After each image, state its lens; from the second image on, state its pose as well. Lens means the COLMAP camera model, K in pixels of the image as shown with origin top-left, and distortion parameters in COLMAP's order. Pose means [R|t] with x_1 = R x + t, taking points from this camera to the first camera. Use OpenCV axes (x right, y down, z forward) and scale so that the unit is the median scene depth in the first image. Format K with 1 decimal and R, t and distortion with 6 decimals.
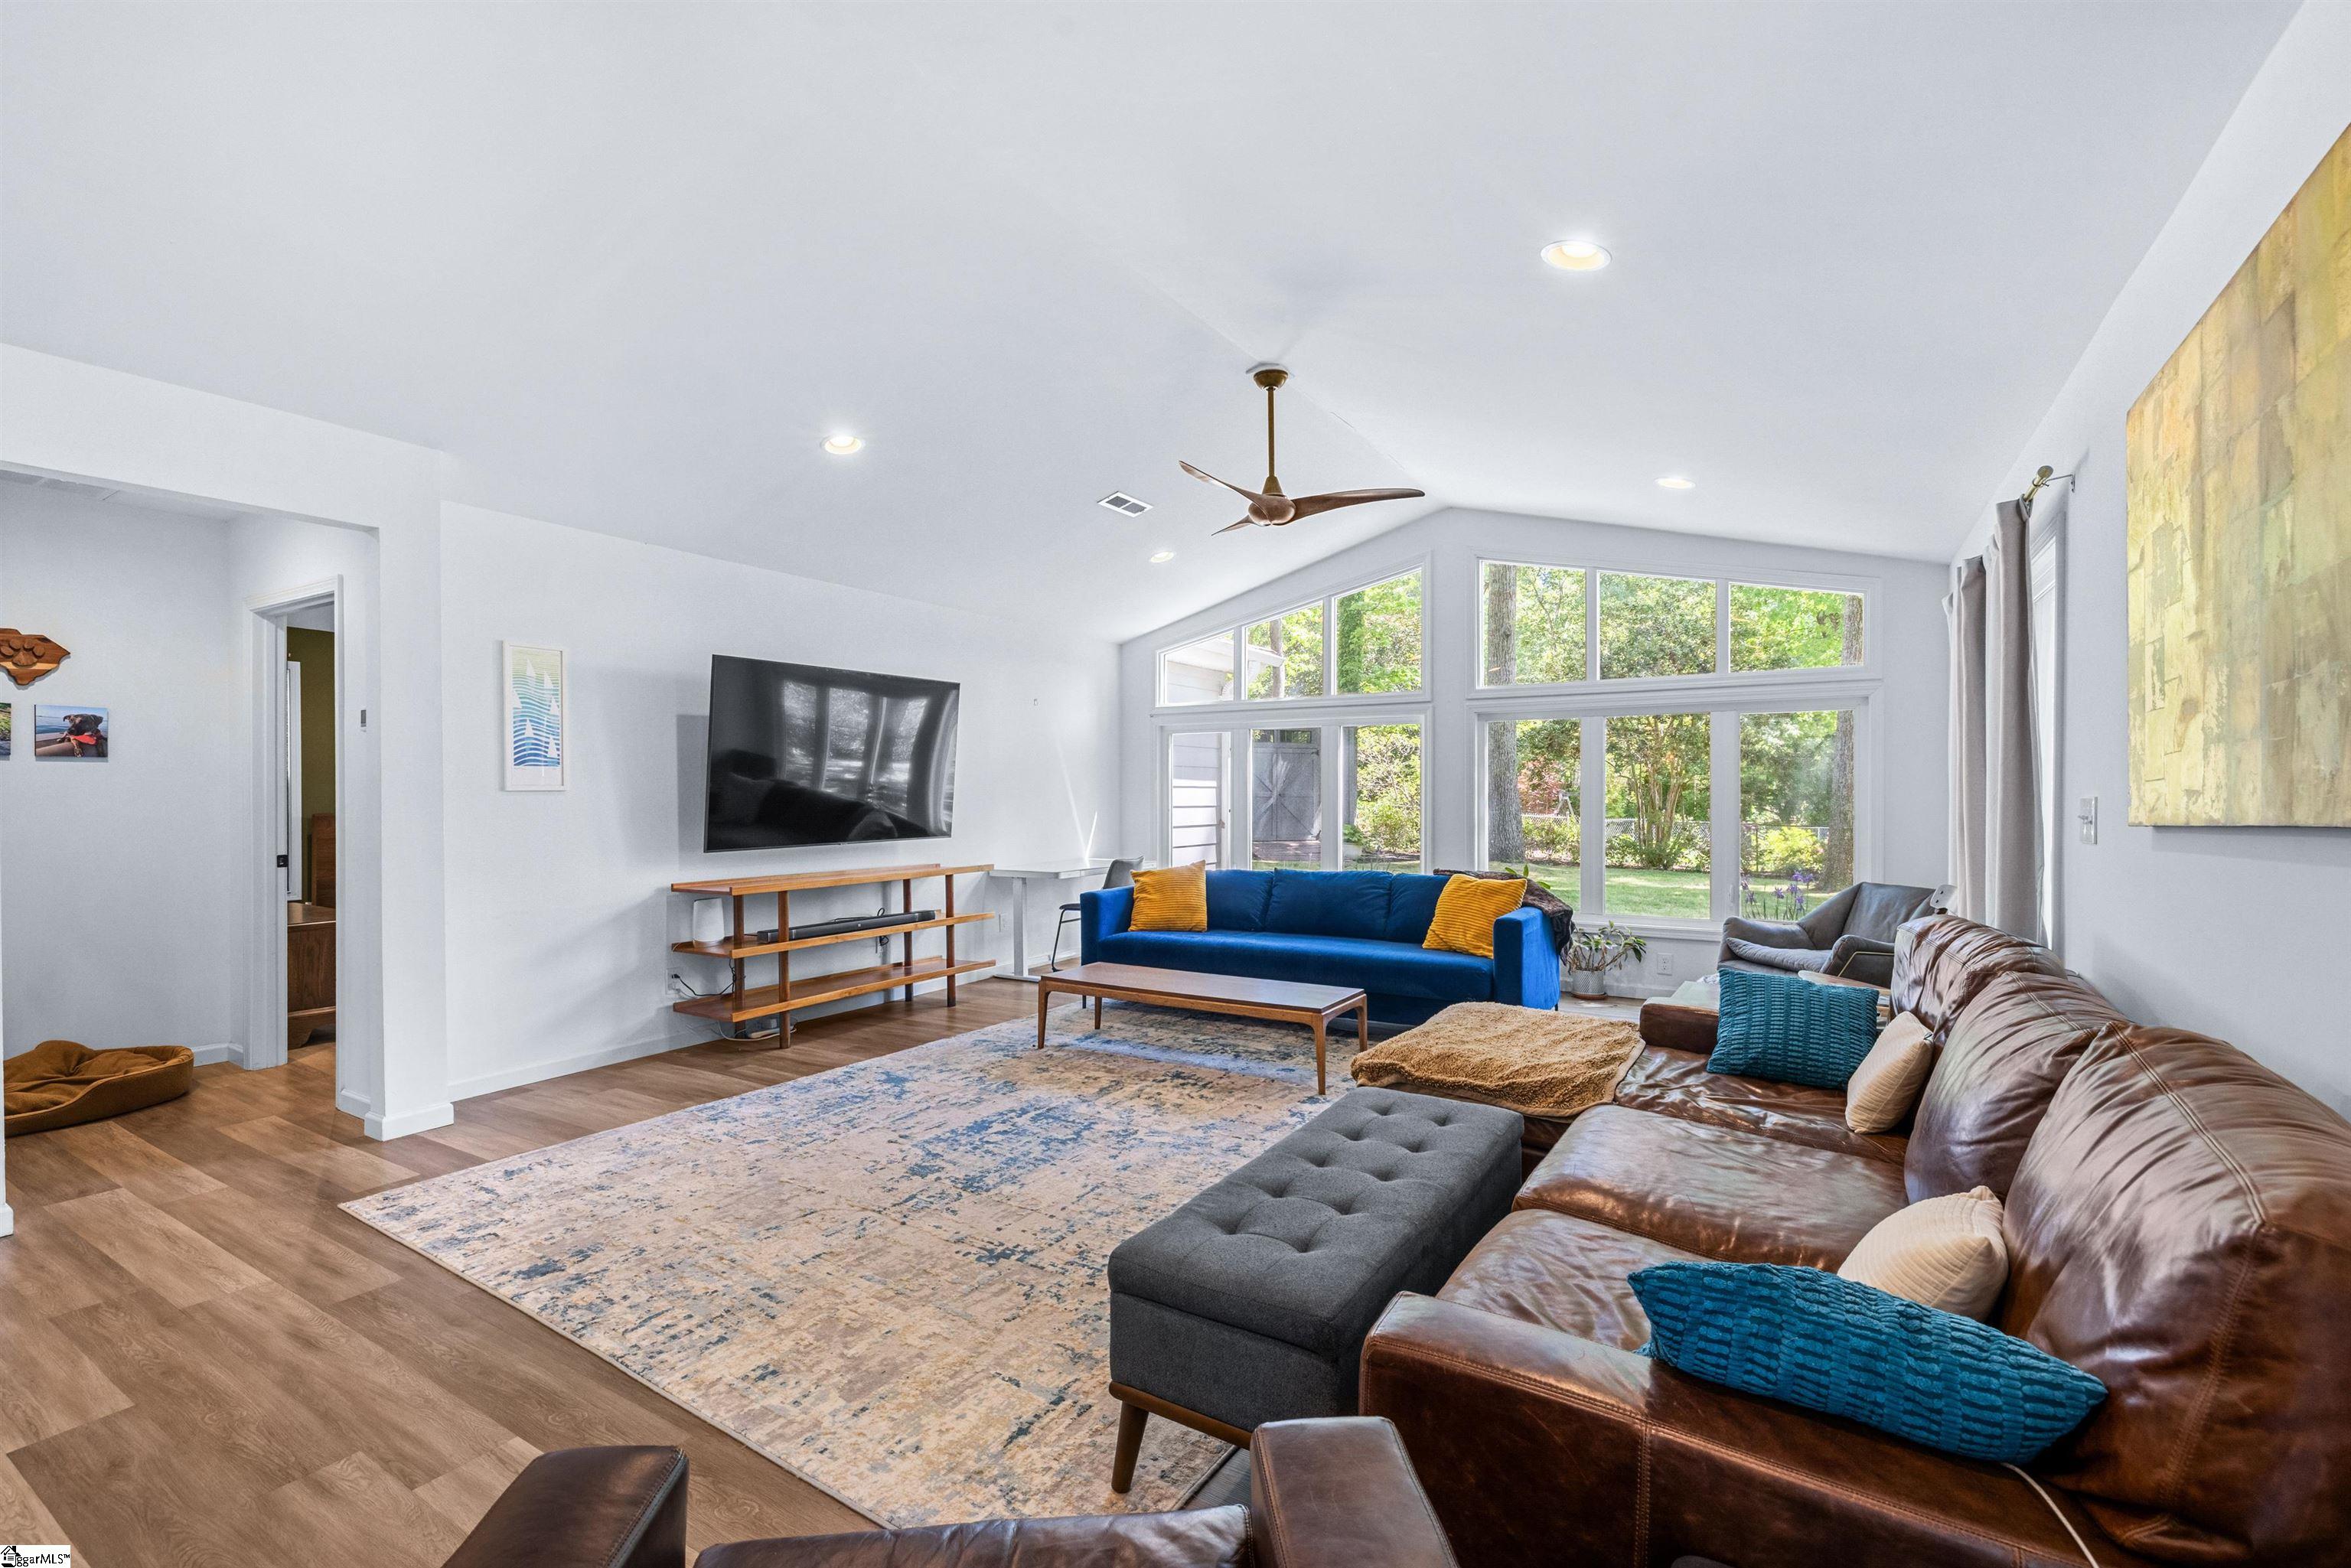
lens RADIAL K [[1020.0, 0, 1175.8], [0, 1020.0, 820.6], [0, 0, 1]] dist [0.002329, 0.000402]
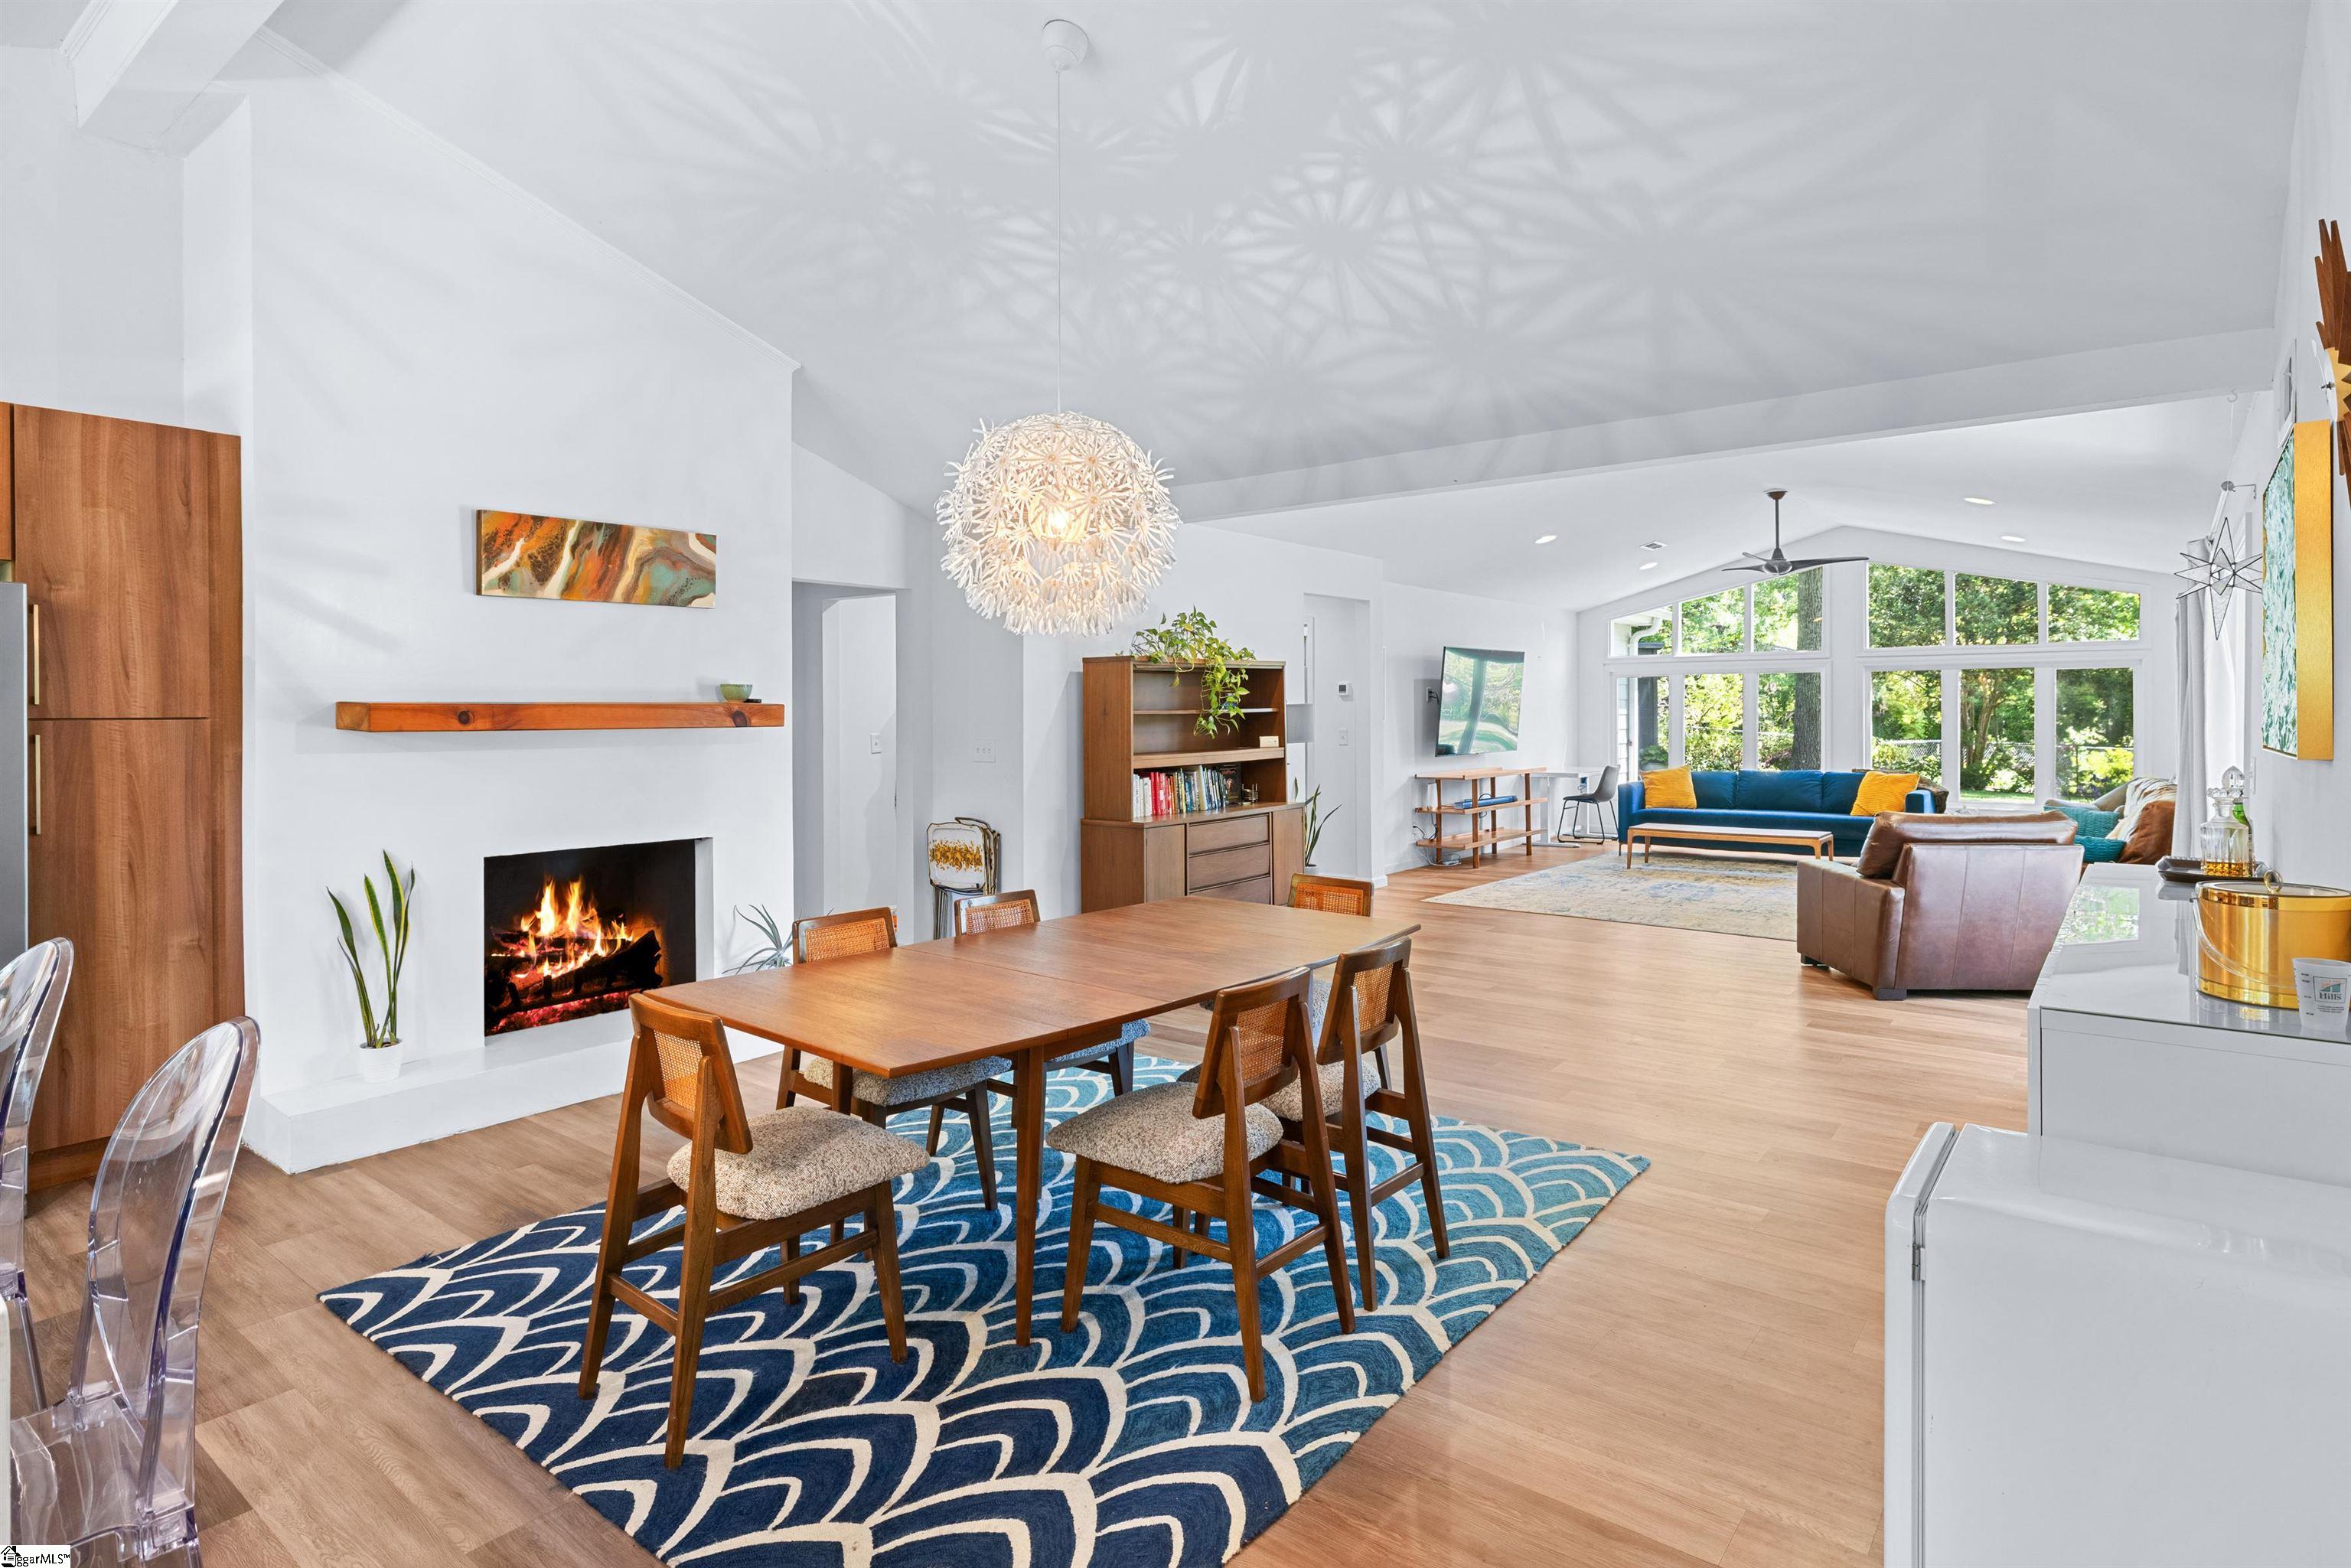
lens RADIAL K [[1237.8, 0, 1182.7], [0, 1237.8, 717.6], [0, 0, 1]] dist [-0.006320, 0.000149]
pose [[0.993627, -0.004045, -0.112649, -0.533630], [0.001624, 0.999766, -0.021575, 0.006591], [0.112710, 0.021255, 0.993401, -0.974486]]
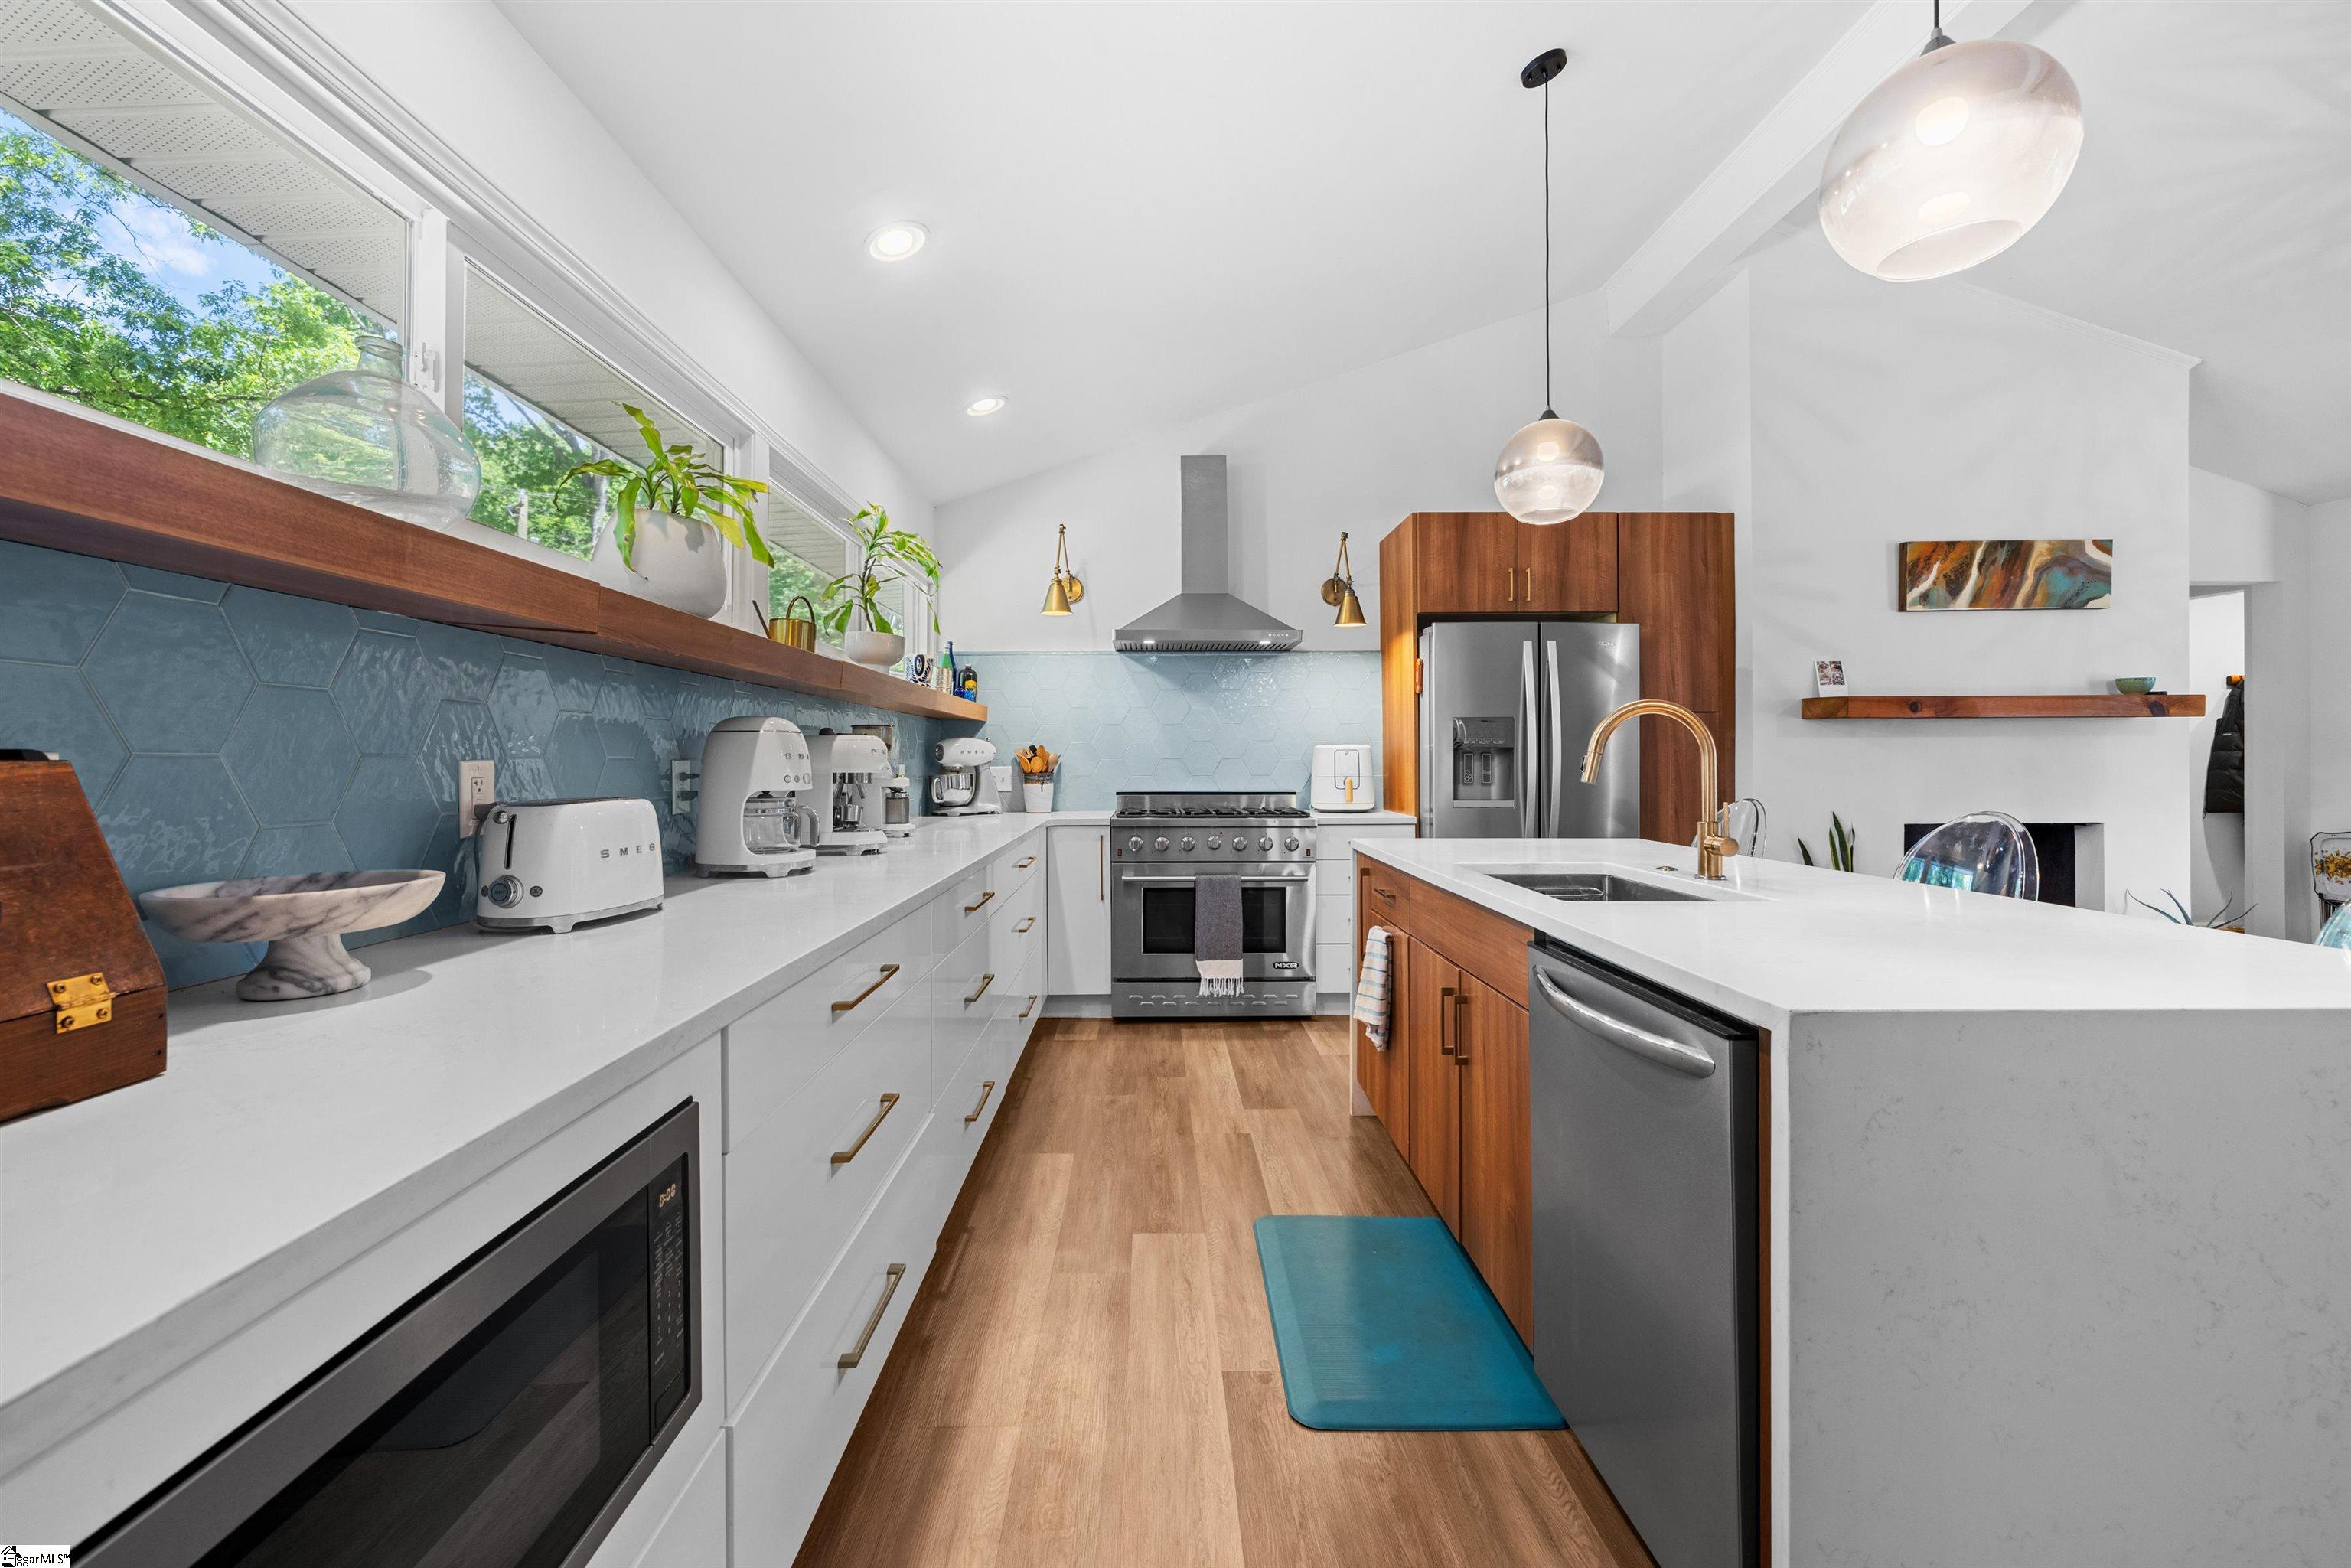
lens RADIAL K [[998.2, 0, 1173.1], [0, 998.2, 761.7], [0, 0, 1]] dist [0.000814, 0.000082]
pose [[0.541319, -0.004154, -0.840807, -0.702794], [-0.016315, 0.999748, -0.015443, 0.047503], [0.840659, 0.022077, 0.541115, -1.138934]]
